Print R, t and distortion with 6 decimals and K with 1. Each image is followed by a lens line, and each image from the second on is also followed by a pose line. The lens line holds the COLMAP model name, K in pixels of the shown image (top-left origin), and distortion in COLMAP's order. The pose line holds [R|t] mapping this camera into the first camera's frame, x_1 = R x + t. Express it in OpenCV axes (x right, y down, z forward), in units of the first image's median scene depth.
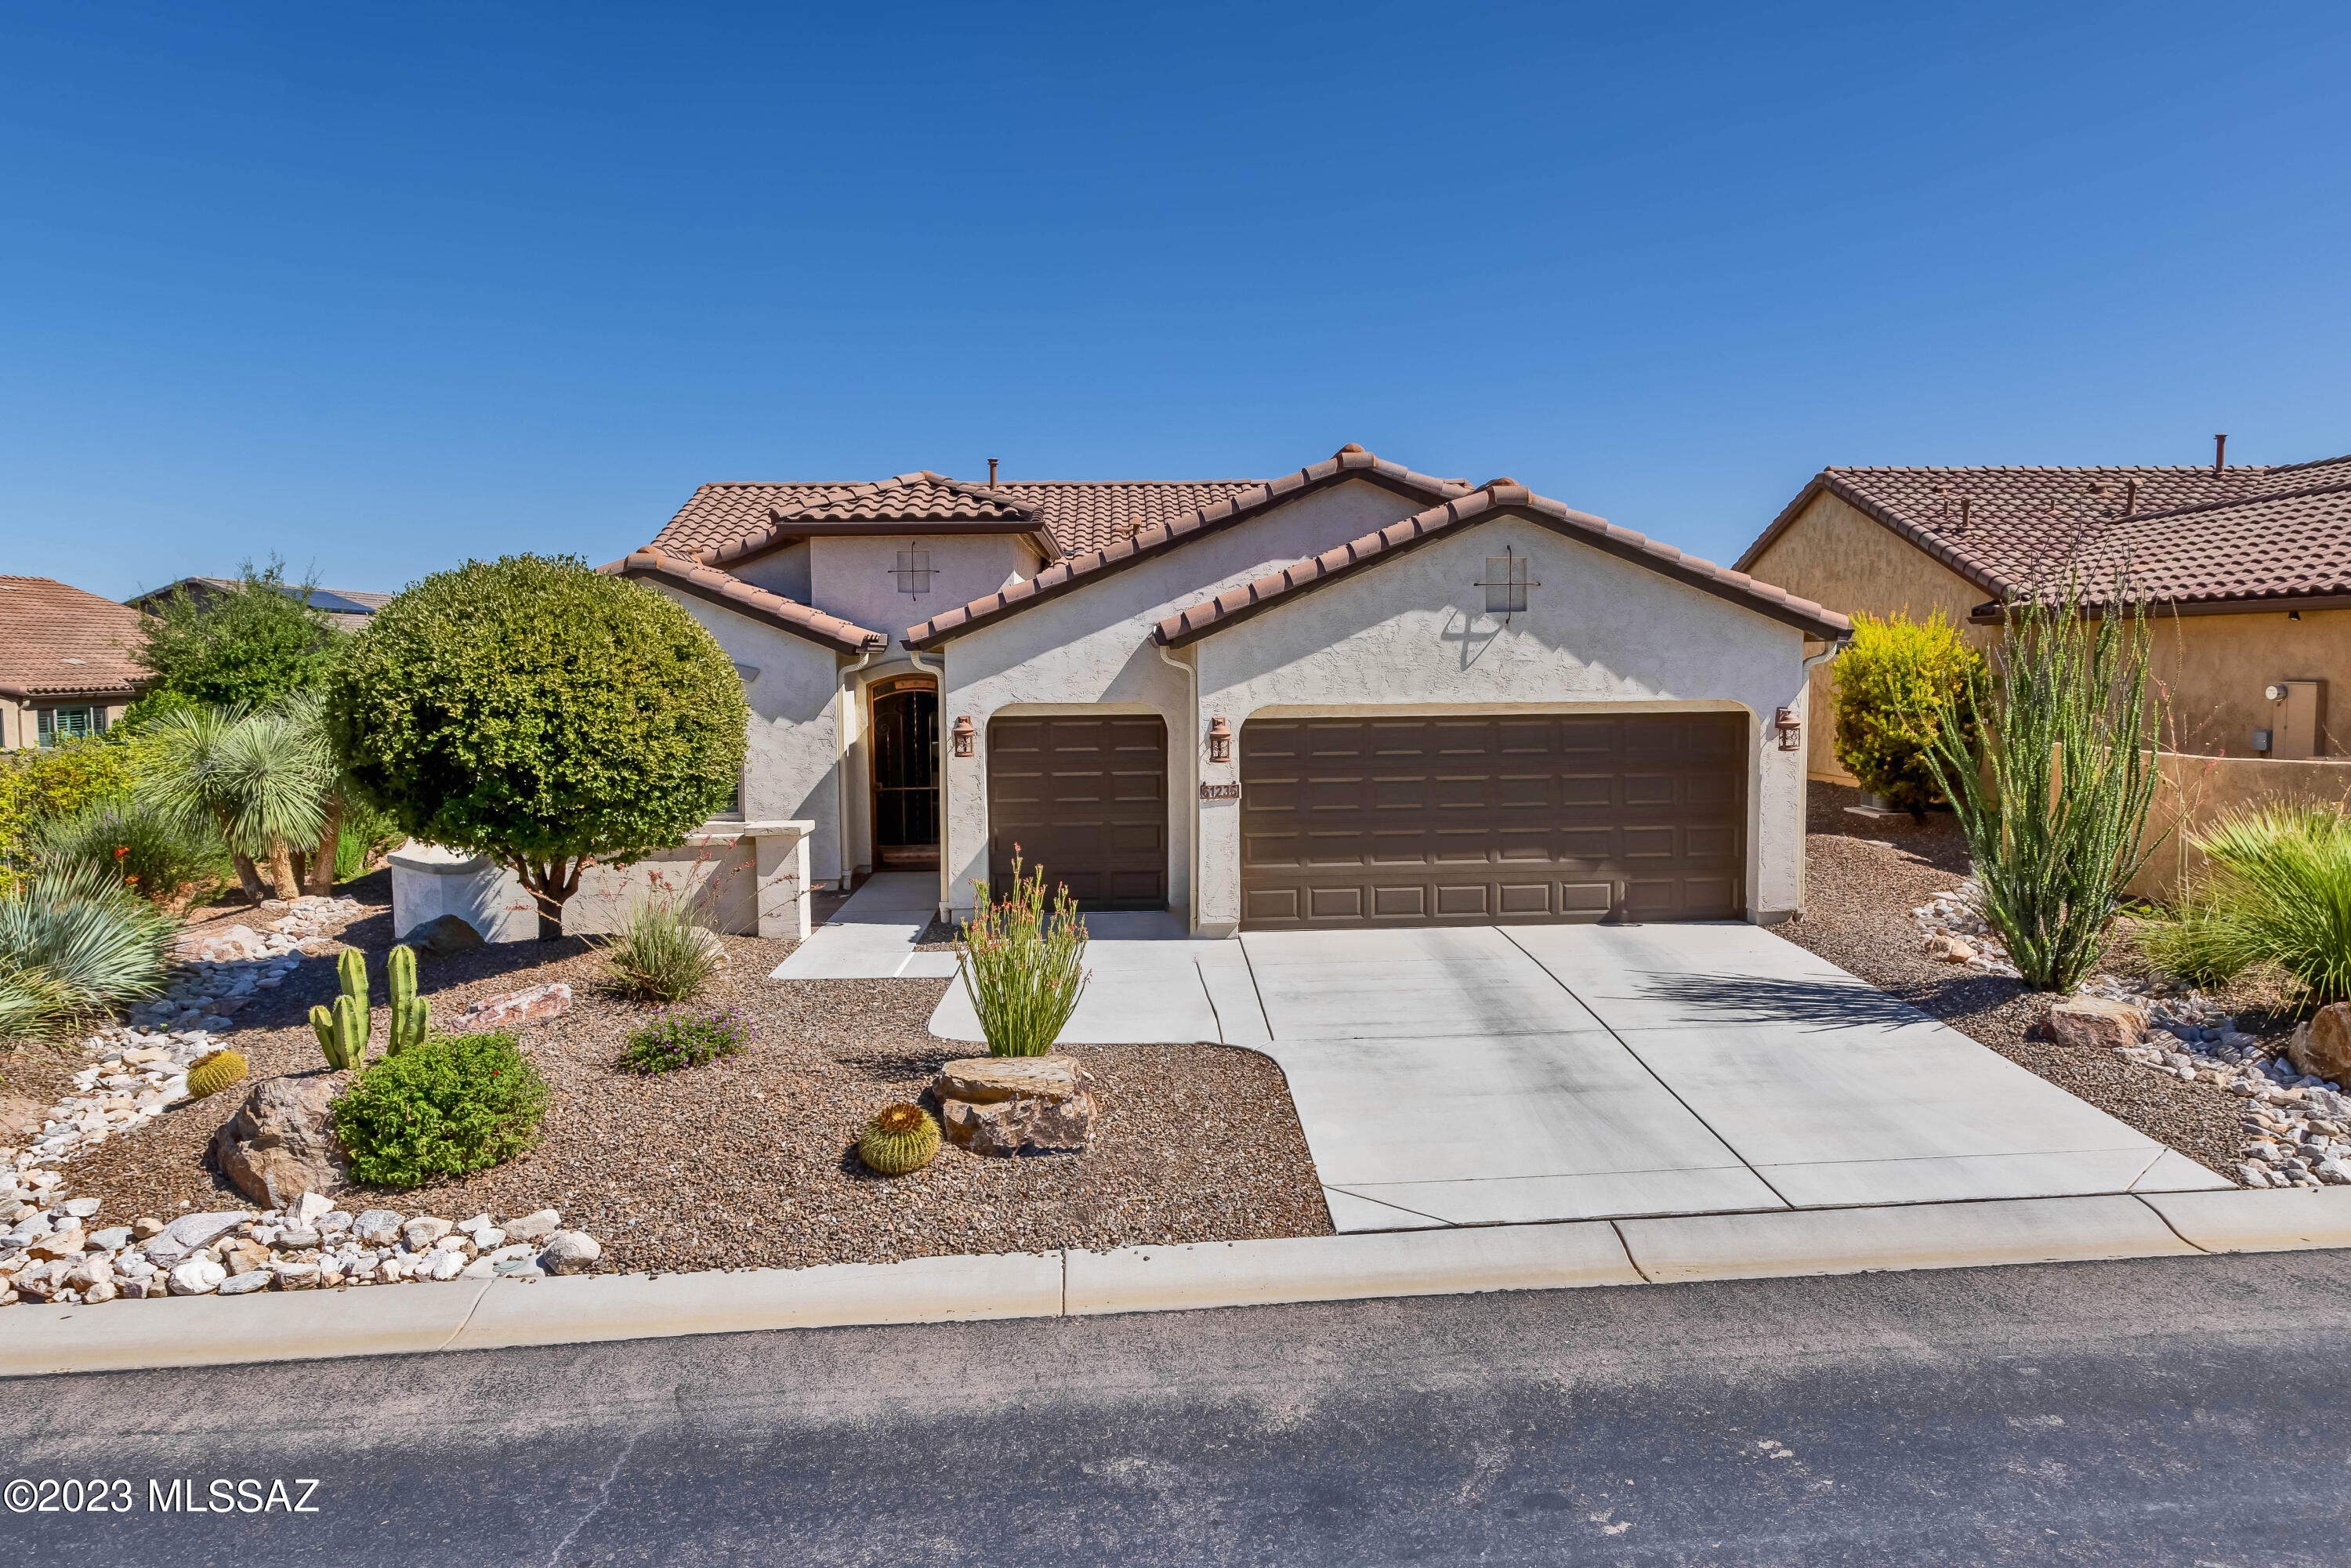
lens RADIAL K [[1089.7, 0, 1175.1], [0, 1089.7, 726.4], [0, 0, 1]] dist [-0.000631, -0.000576]
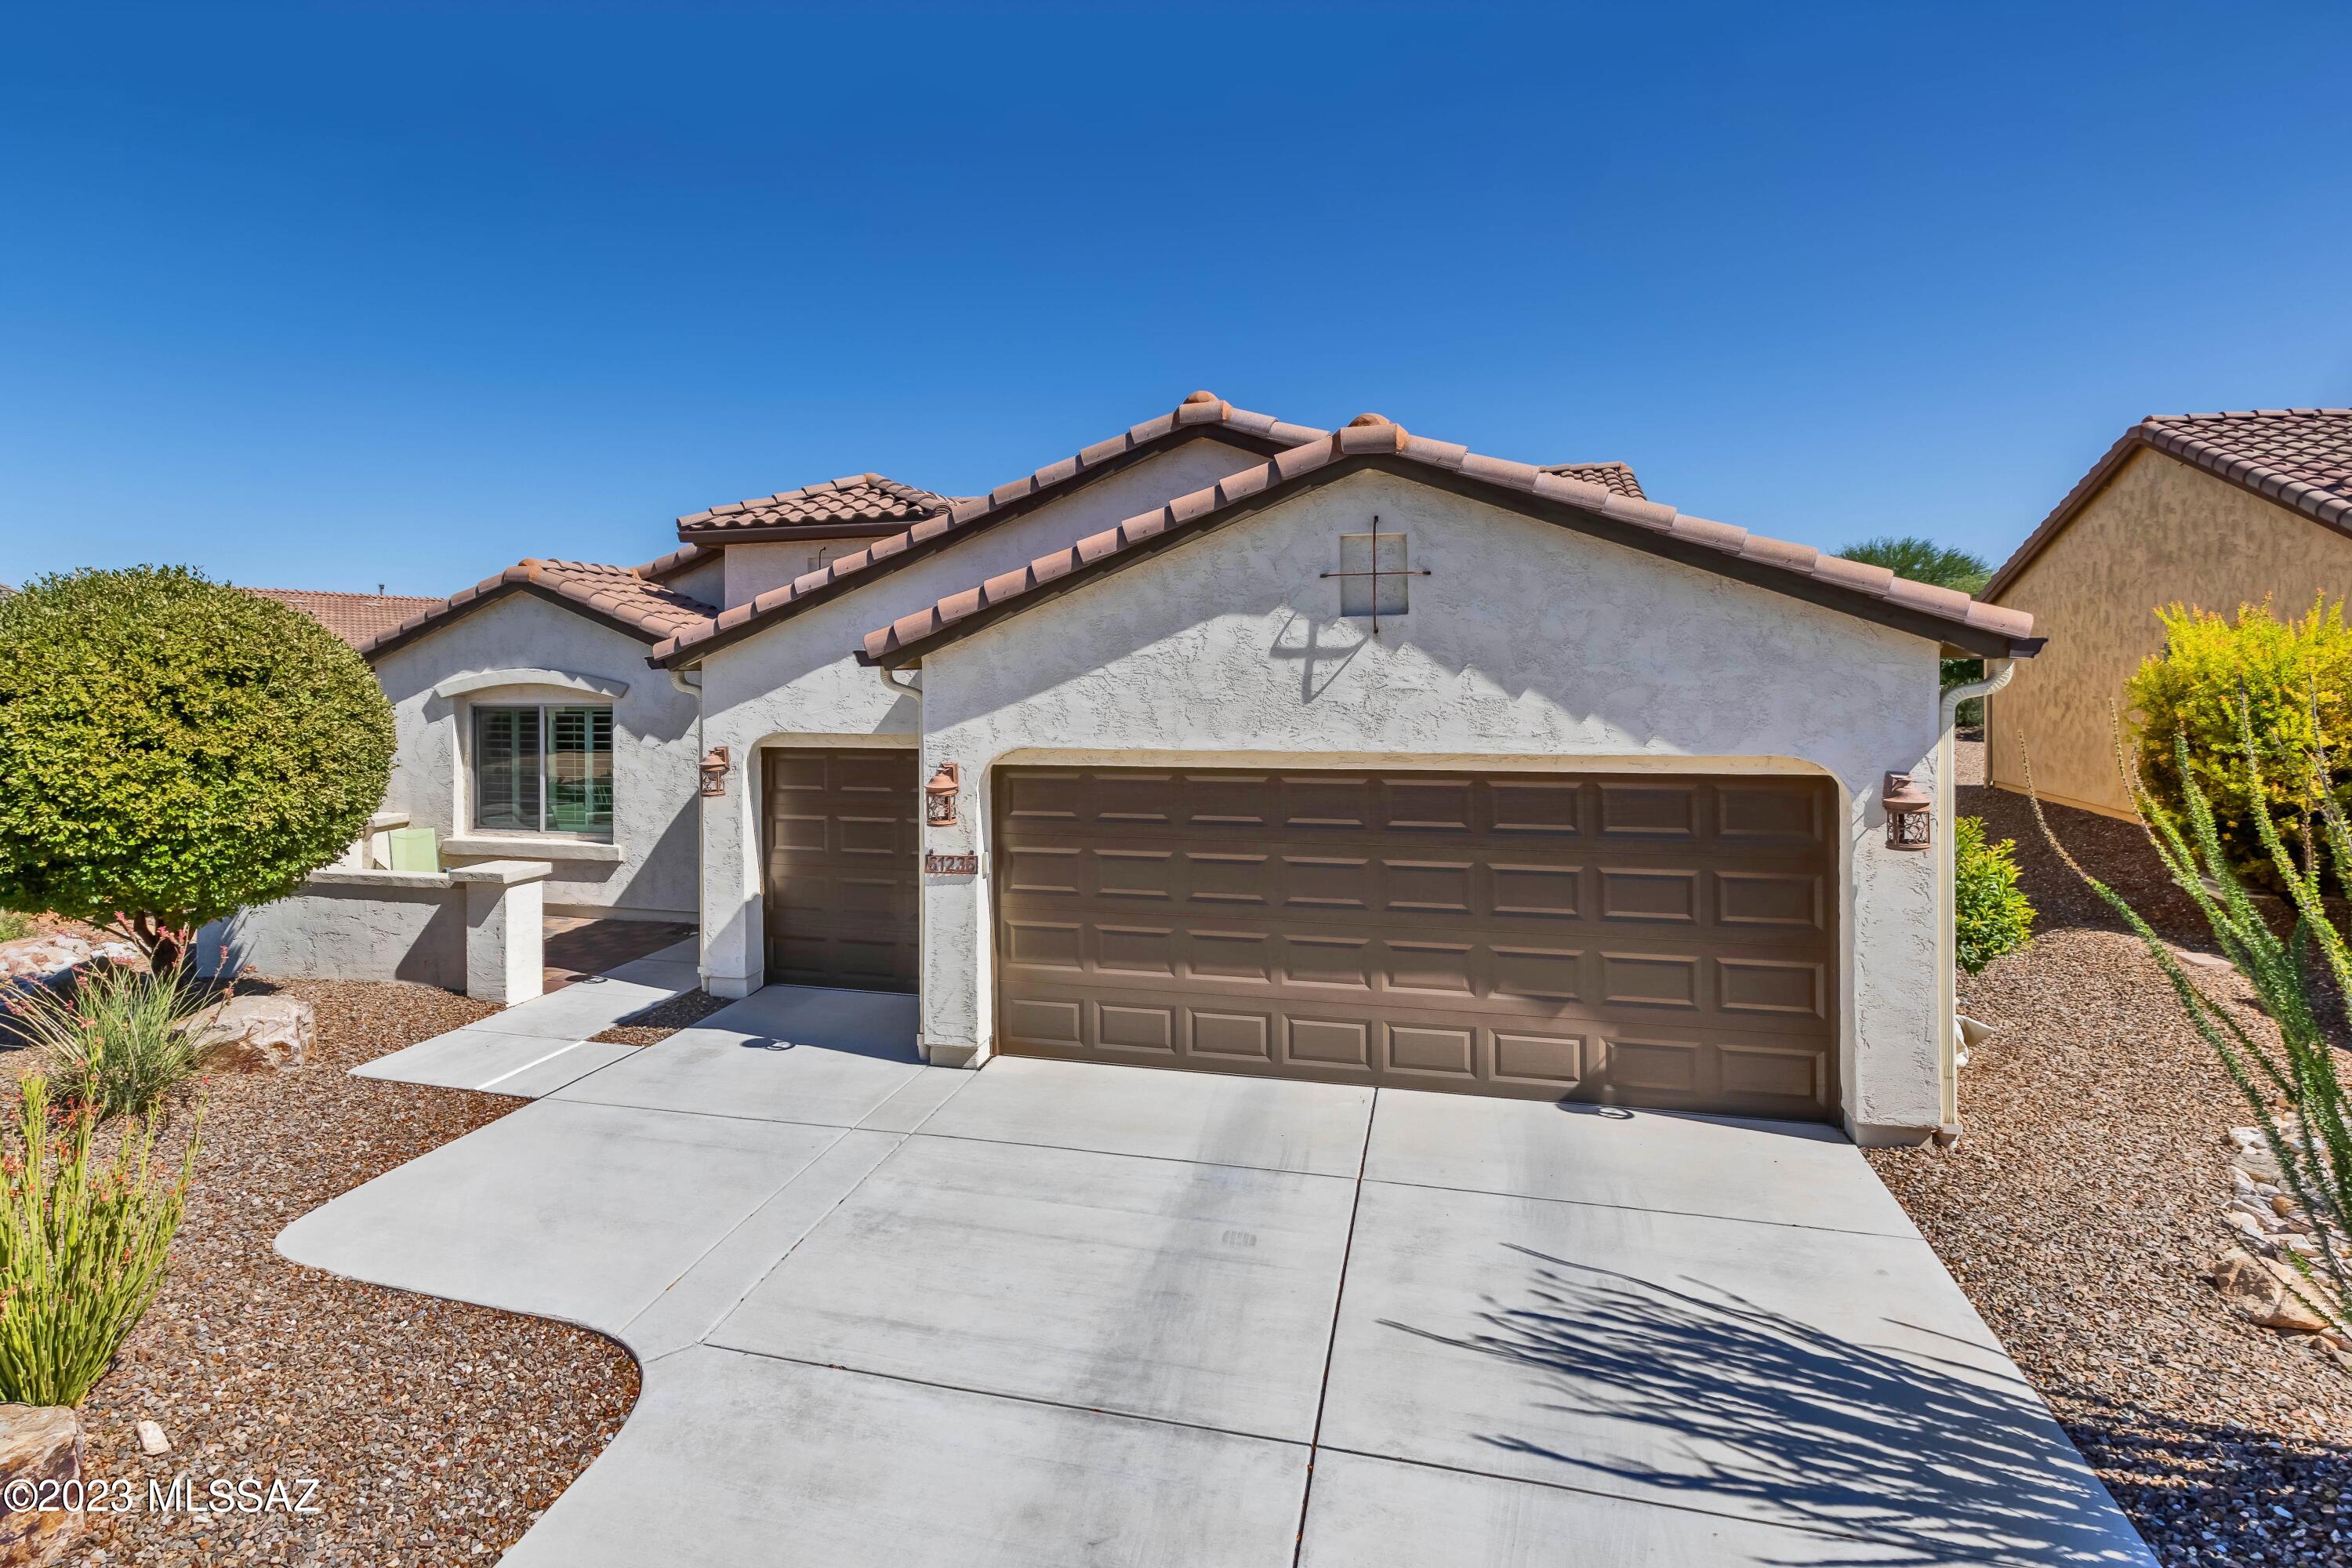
lens RADIAL K [[925.2, 0, 1173.2], [0, 925.2, 661.0], [0, 0, 1]] dist [0.000464, 0.000065]
pose [[0.950274, 0.003174, -0.311399, 0.356526], [-0.020373, 0.998439, -0.051996, -0.044815], [0.310748, 0.055755, 0.948856, 0.422136]]
